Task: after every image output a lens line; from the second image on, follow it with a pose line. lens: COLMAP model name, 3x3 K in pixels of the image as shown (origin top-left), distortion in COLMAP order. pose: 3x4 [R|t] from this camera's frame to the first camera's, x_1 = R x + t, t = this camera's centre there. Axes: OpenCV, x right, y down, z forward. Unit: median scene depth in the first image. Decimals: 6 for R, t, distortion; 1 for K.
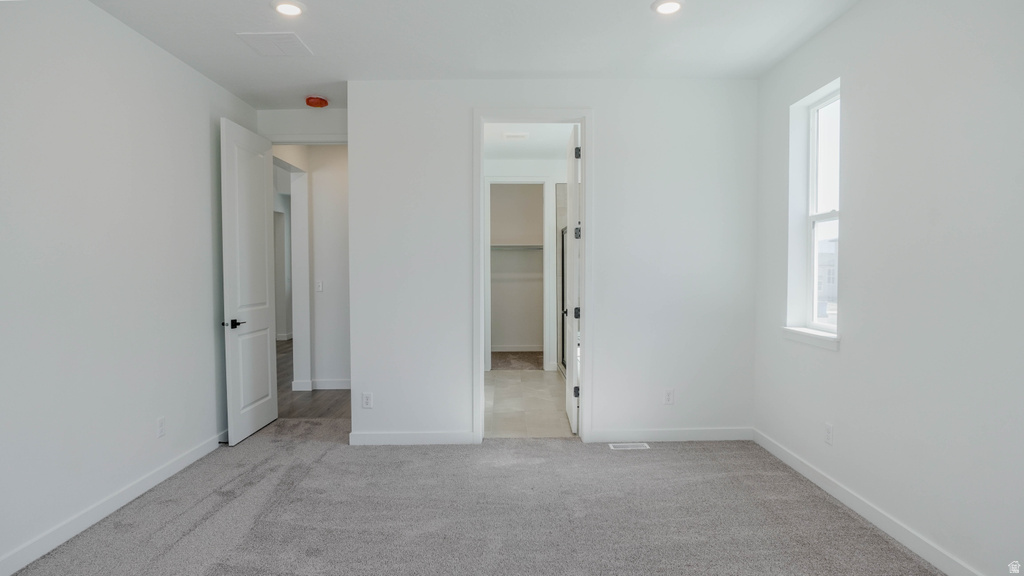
lens RADIAL K [[559.1, 0, 511.8], [0, 559.1, 290.5], [0, 0, 1]] dist [-0.042554, 0.011447]
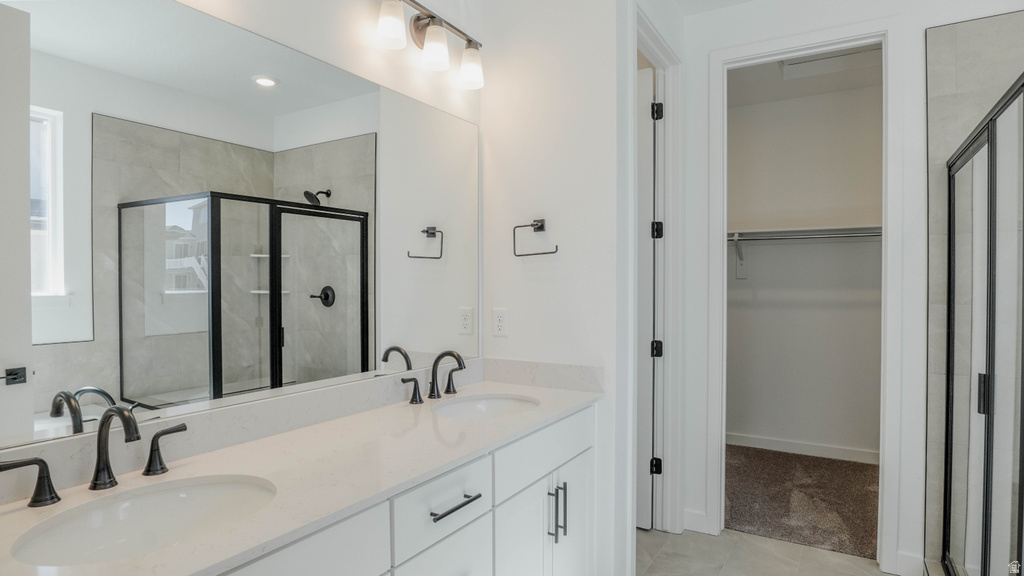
lens RADIAL K [[559.1, 0, 511.8], [0, 559.1, 290.5], [0, 0, 1]] dist [-0.042554, 0.011447]
pose [[0.860623, 0.009137, -0.509161, 0.031116], [-0.022680, 0.999535, -0.020398, -0.018843], [0.508738, 0.029103, 0.860429, 0.563945]]
